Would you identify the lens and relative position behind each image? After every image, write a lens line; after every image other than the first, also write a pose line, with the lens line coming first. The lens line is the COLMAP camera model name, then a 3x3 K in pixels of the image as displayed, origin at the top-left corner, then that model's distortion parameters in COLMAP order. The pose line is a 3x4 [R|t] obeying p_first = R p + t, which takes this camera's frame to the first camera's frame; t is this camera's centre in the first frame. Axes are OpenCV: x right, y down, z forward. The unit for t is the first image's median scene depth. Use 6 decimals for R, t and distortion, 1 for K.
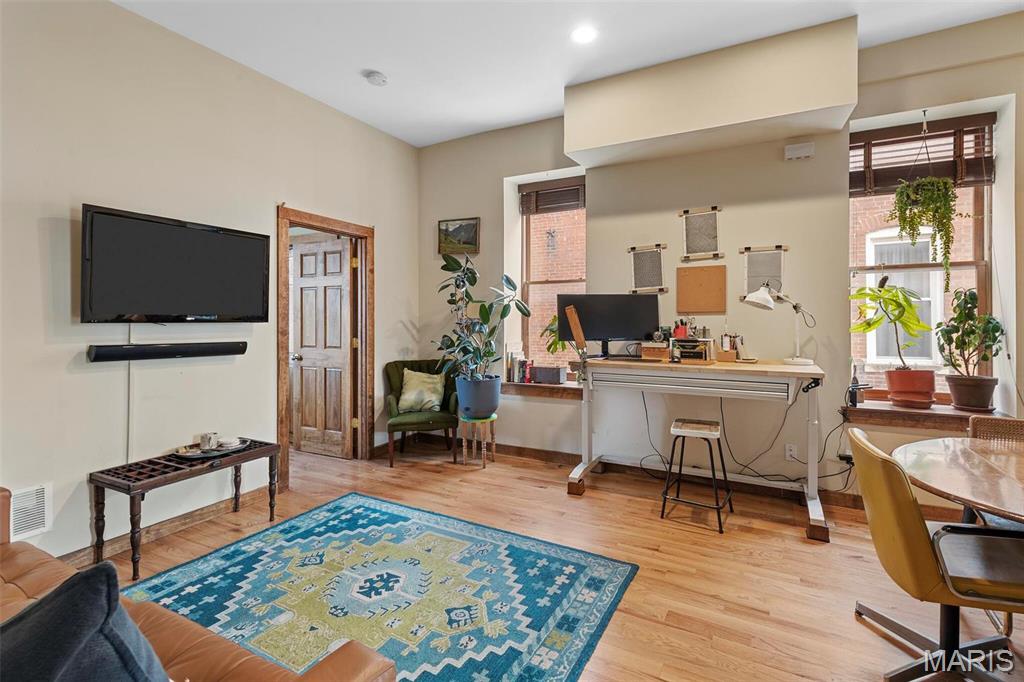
lens RADIAL K [[465.7, 0, 542.8], [0, 465.7, 321.1], [0, 0, 1]] dist [0.017849, -0.006041]
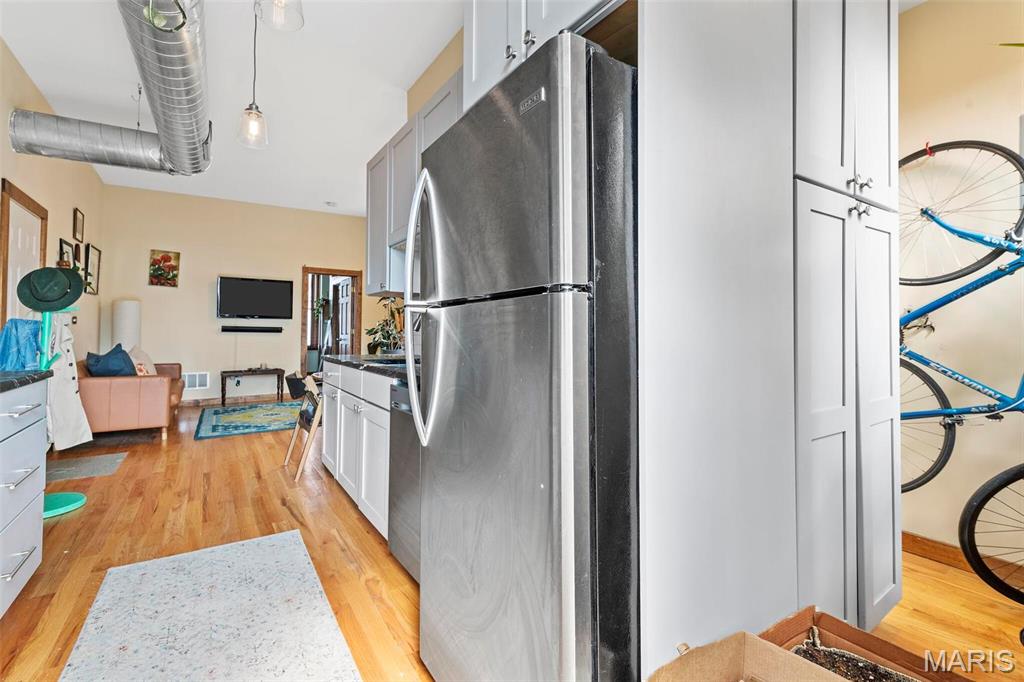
lens RADIAL K [[465.7, 0, 523.3], [0, 465.7, 321.8], [0, 0, 1]] dist [0.017849, -0.006041]
pose [[0.867819, -0.003355, -0.496870, 1.425389], [-0.008399, 0.999735, -0.021421, 0.051212], [0.496810, 0.022763, 0.867561, -0.385370]]
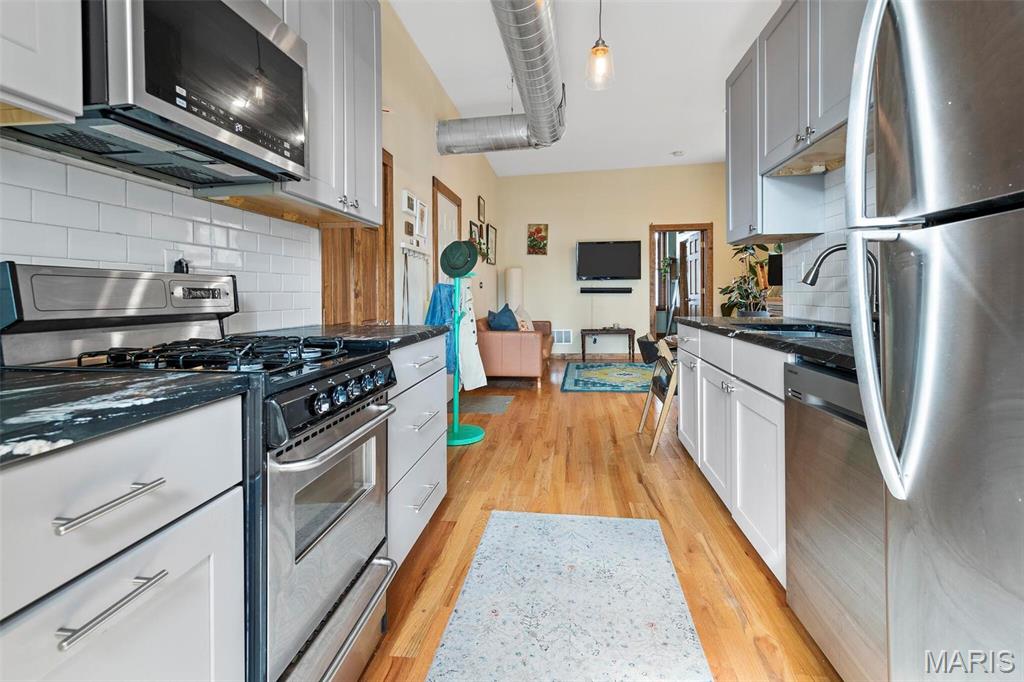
lens RADIAL K [[465.7, 0, 500.5], [0, 465.7, 301.5], [0, 0, 1]] dist [0.017849, -0.006041]
pose [[0.298043, 0.013638, -0.954455, 1.268038], [0.010354, 0.999793, 0.017519, 0.058879], [0.954496, -0.015104, 0.297840, -0.288122]]
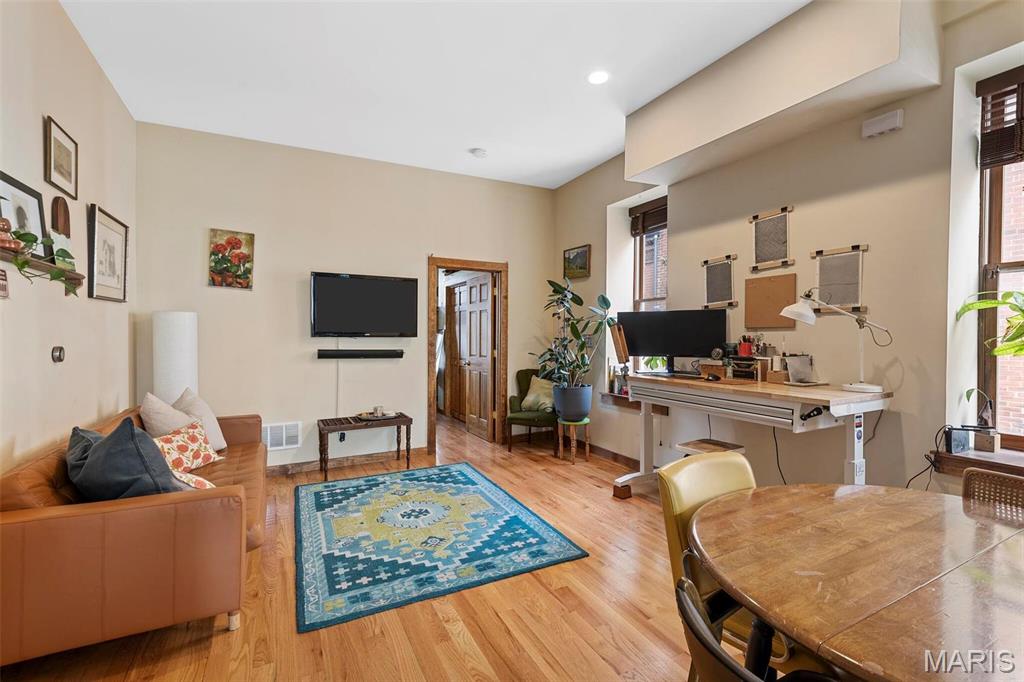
lens RADIAL K [[465.7, 0, 531.5], [0, 465.7, 340.0], [0, 0, 1]] dist [0.017849, -0.006041]
pose [[0.817079, 0.007138, -0.576482, 0.528563], [-0.003459, 0.999966, 0.007480, -0.000470], [0.576516, -0.004118, 0.817076, 0.003567]]
